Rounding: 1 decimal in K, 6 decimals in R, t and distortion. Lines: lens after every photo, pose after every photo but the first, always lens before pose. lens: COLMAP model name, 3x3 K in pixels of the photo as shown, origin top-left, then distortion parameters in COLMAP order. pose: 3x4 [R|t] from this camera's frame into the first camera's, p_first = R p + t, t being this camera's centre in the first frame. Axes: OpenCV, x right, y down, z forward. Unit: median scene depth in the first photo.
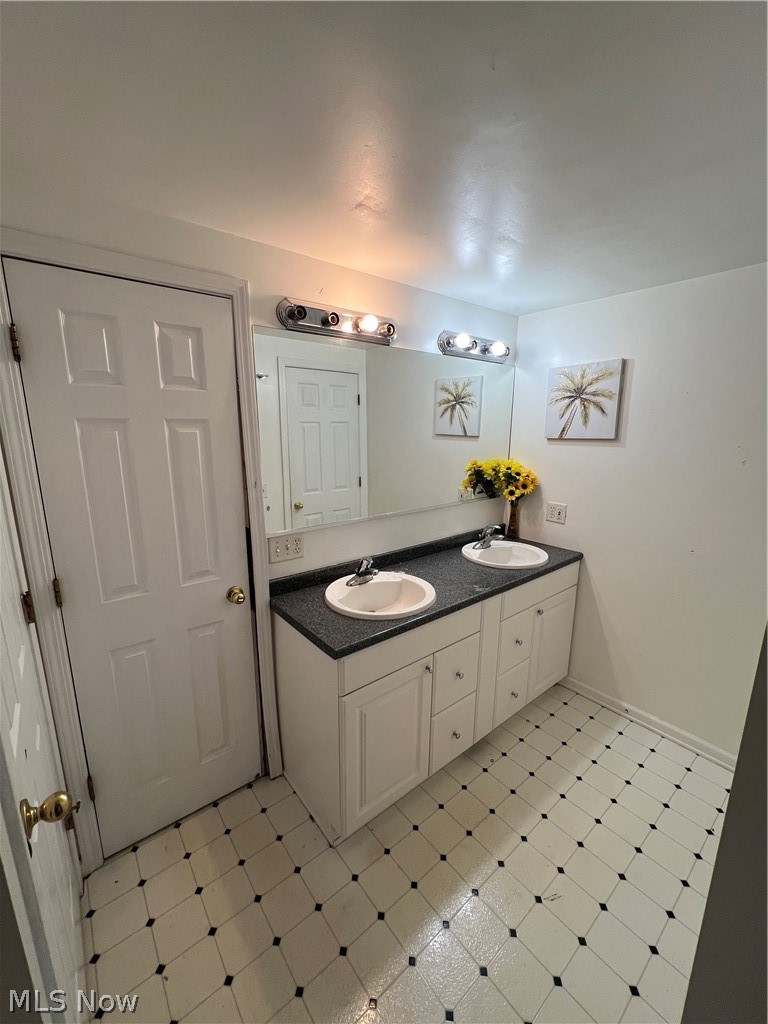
lens RADIAL K [[409.2, 0, 382.7], [0, 409.2, 513.0], [0, 0, 1]] dist [-0.000886, 0.000017]
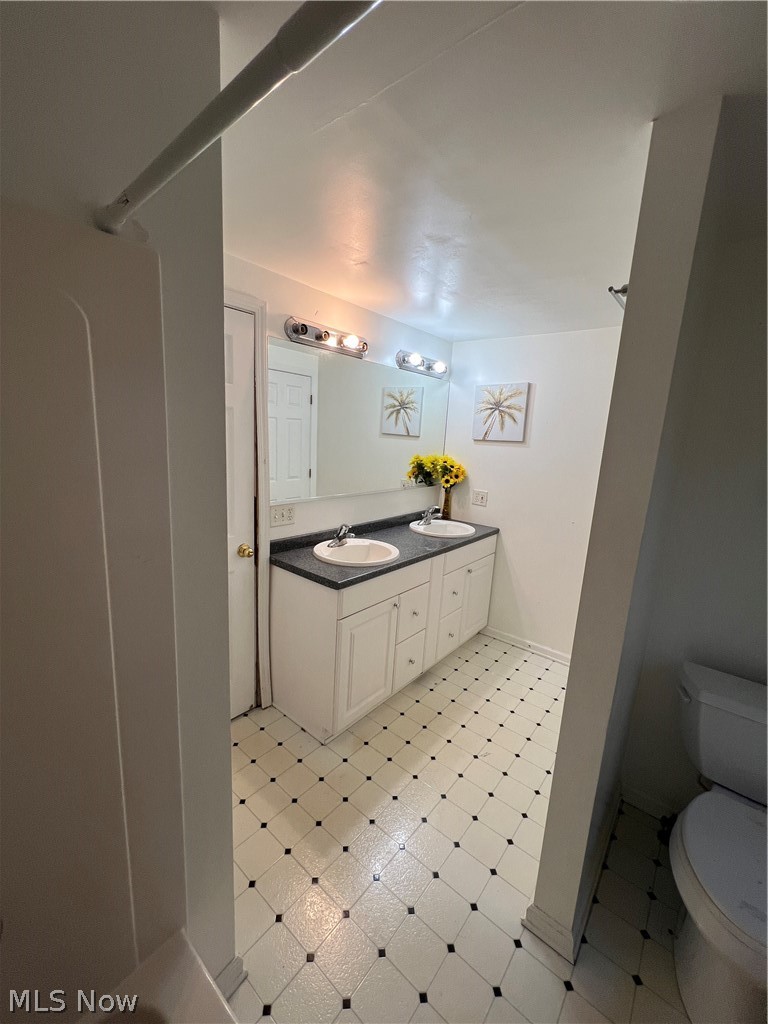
lens RADIAL K [[409.2, 0, 382.7], [0, 409.2, 513.0], [0, 0, 1]] dist [-0.000886, 0.000017]
pose [[0.979002, 0.010216, 0.203593, -0.158969], [-0.008161, 0.999907, -0.010934, 0.074814], [-0.203685, 0.009043, 0.978995, -0.228574]]
